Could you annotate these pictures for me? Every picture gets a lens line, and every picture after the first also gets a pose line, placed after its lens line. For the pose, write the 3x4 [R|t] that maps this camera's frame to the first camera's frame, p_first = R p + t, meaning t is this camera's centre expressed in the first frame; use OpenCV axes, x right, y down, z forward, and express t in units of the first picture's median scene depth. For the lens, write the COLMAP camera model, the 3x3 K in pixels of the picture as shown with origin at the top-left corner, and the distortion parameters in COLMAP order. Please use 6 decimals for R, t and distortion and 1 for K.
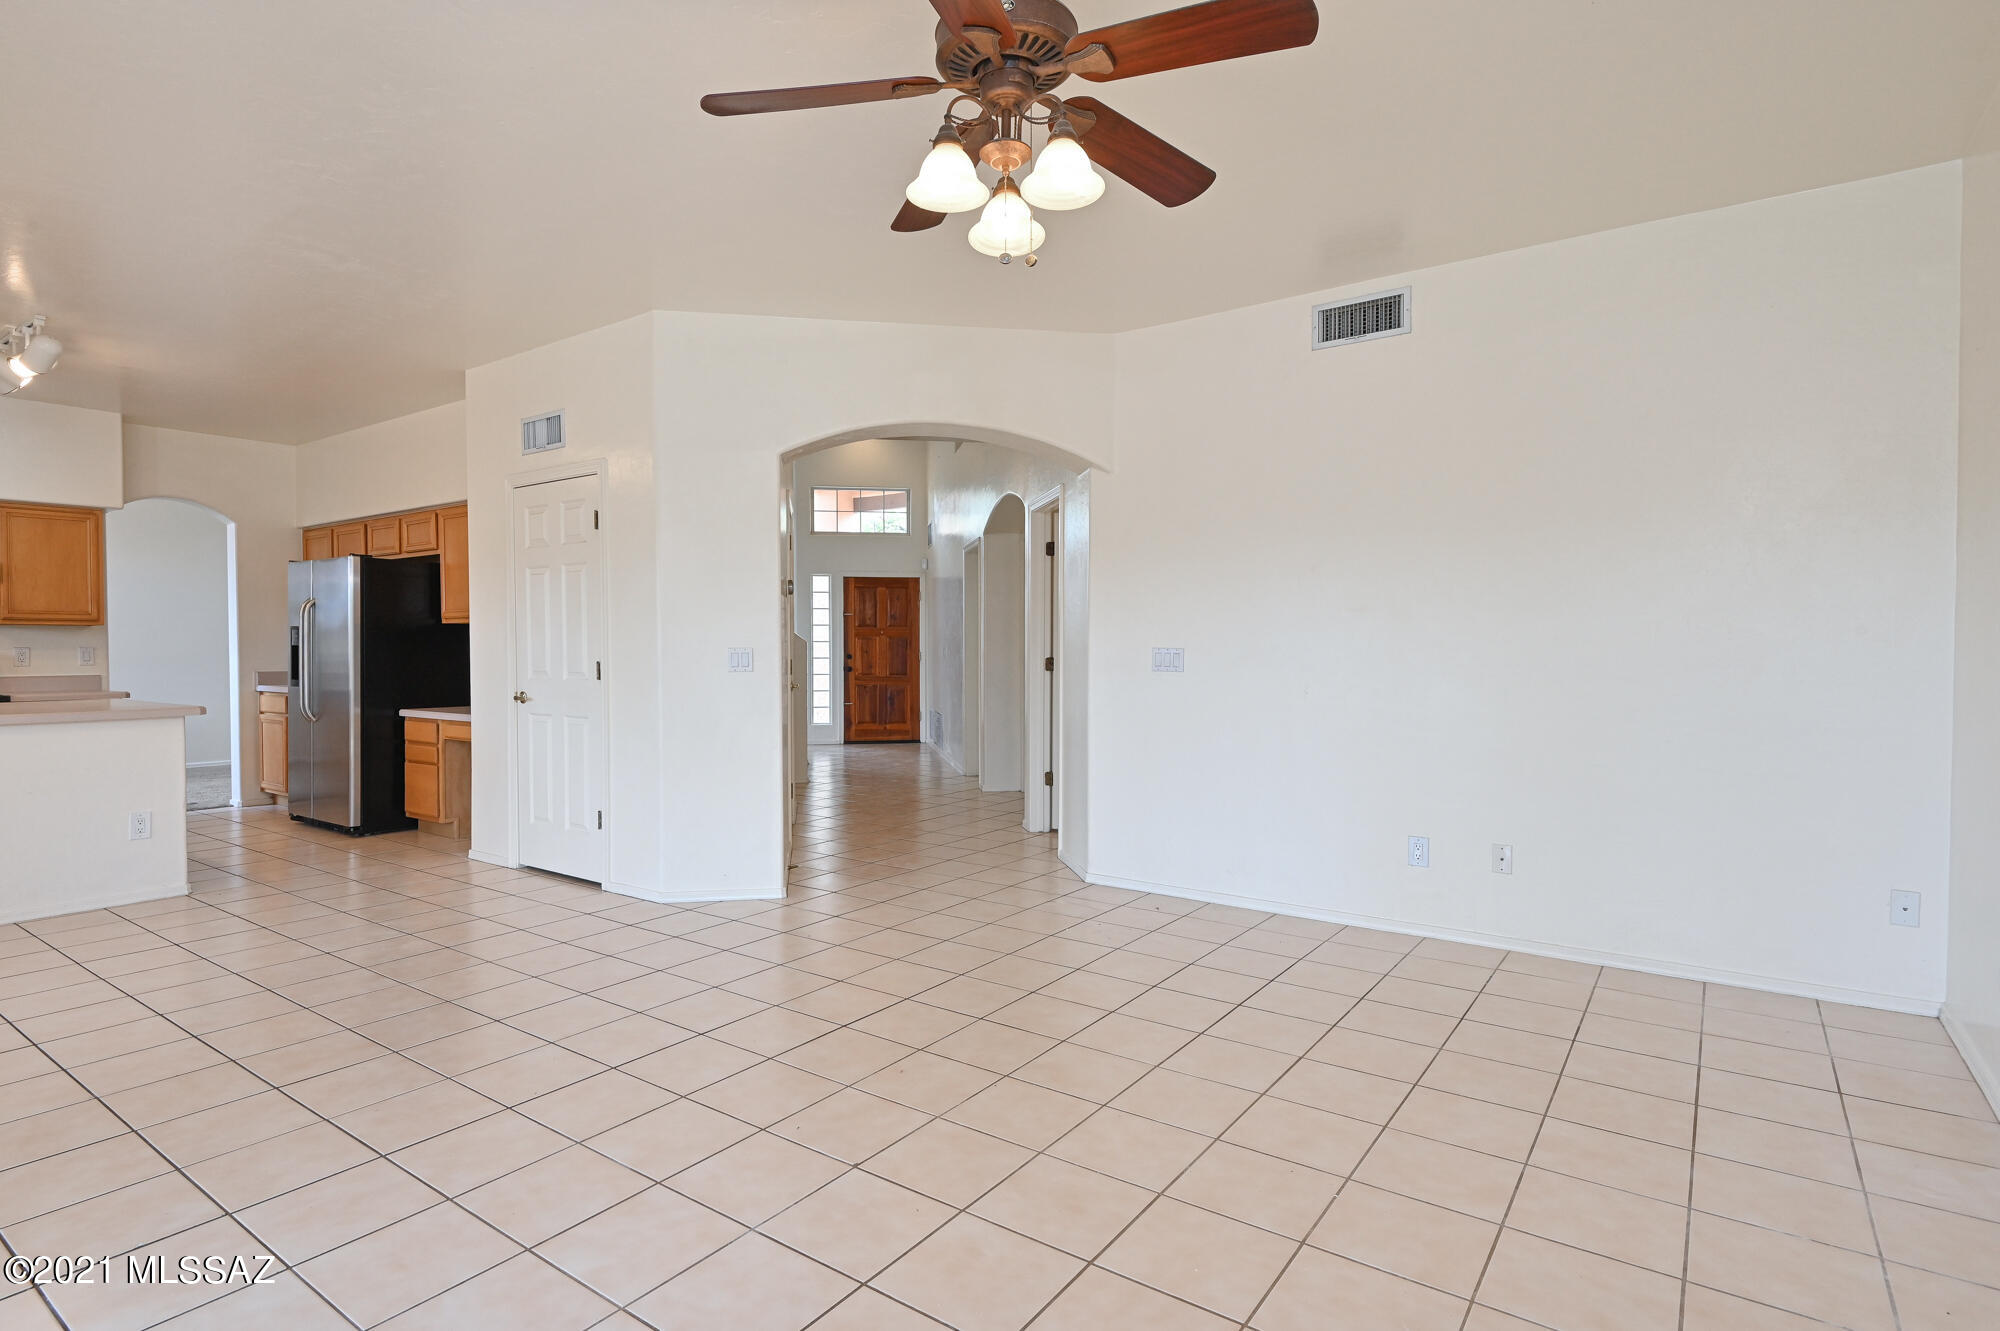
lens RADIAL K [[1020.3, 0, 990.4], [0, 1020.3, 657.1], [0, 0, 1]] dist [-0.013866, 0.004610]
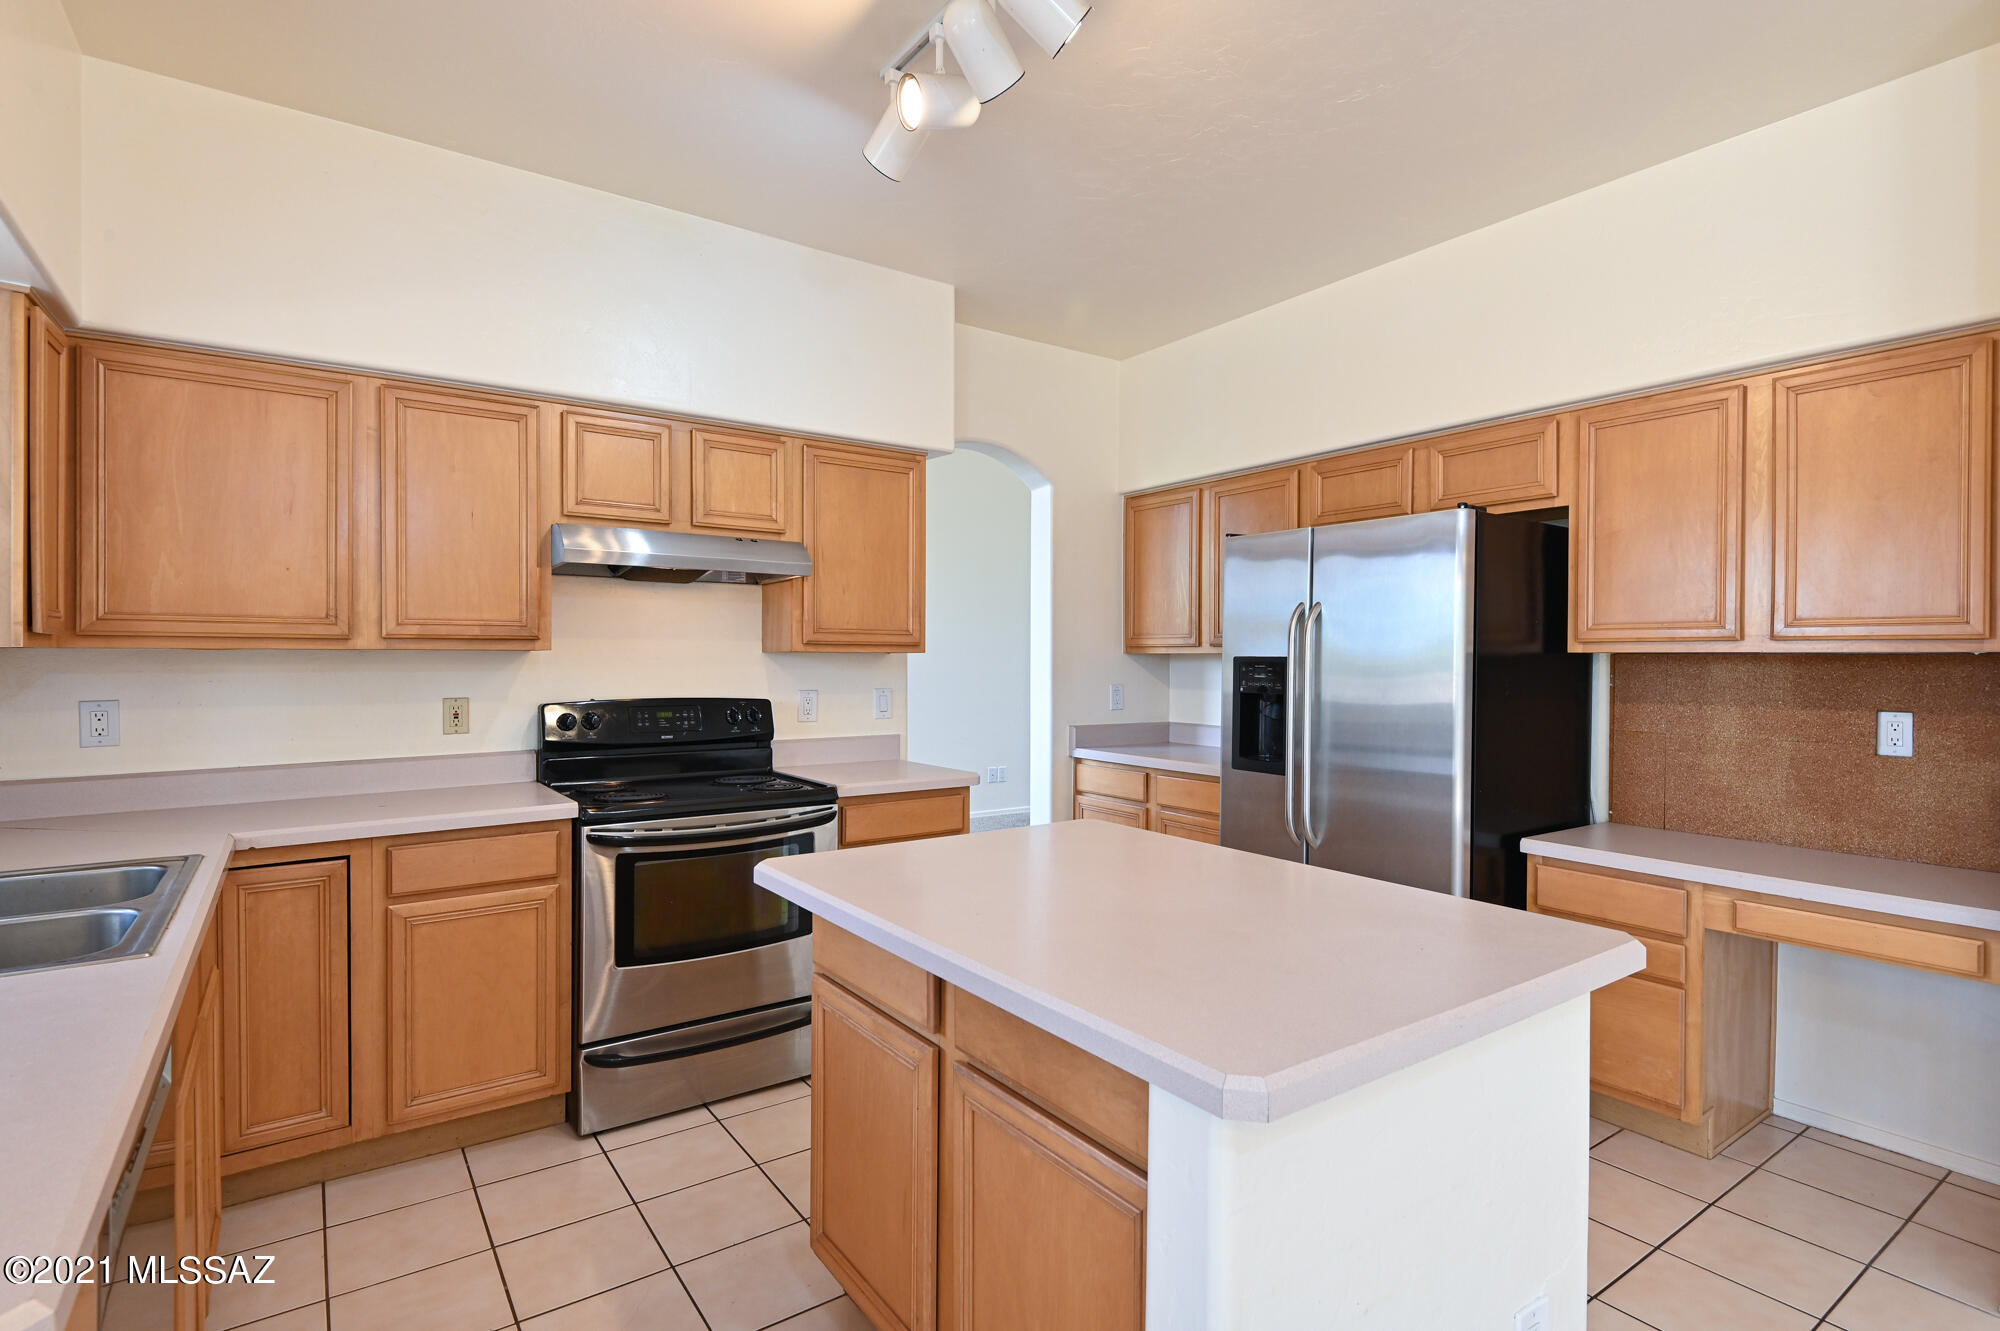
lens RADIAL K [[996.2, 0, 1015.2], [0, 996.2, 664.9], [0, 0, 1]] dist [-0.010679, -0.005008]
pose [[0.939061, 0.008980, -0.343633, -0.628983], [-0.010373, 0.999944, -0.002216, -0.024009], [0.343594, 0.005645, 0.939101, 0.480970]]
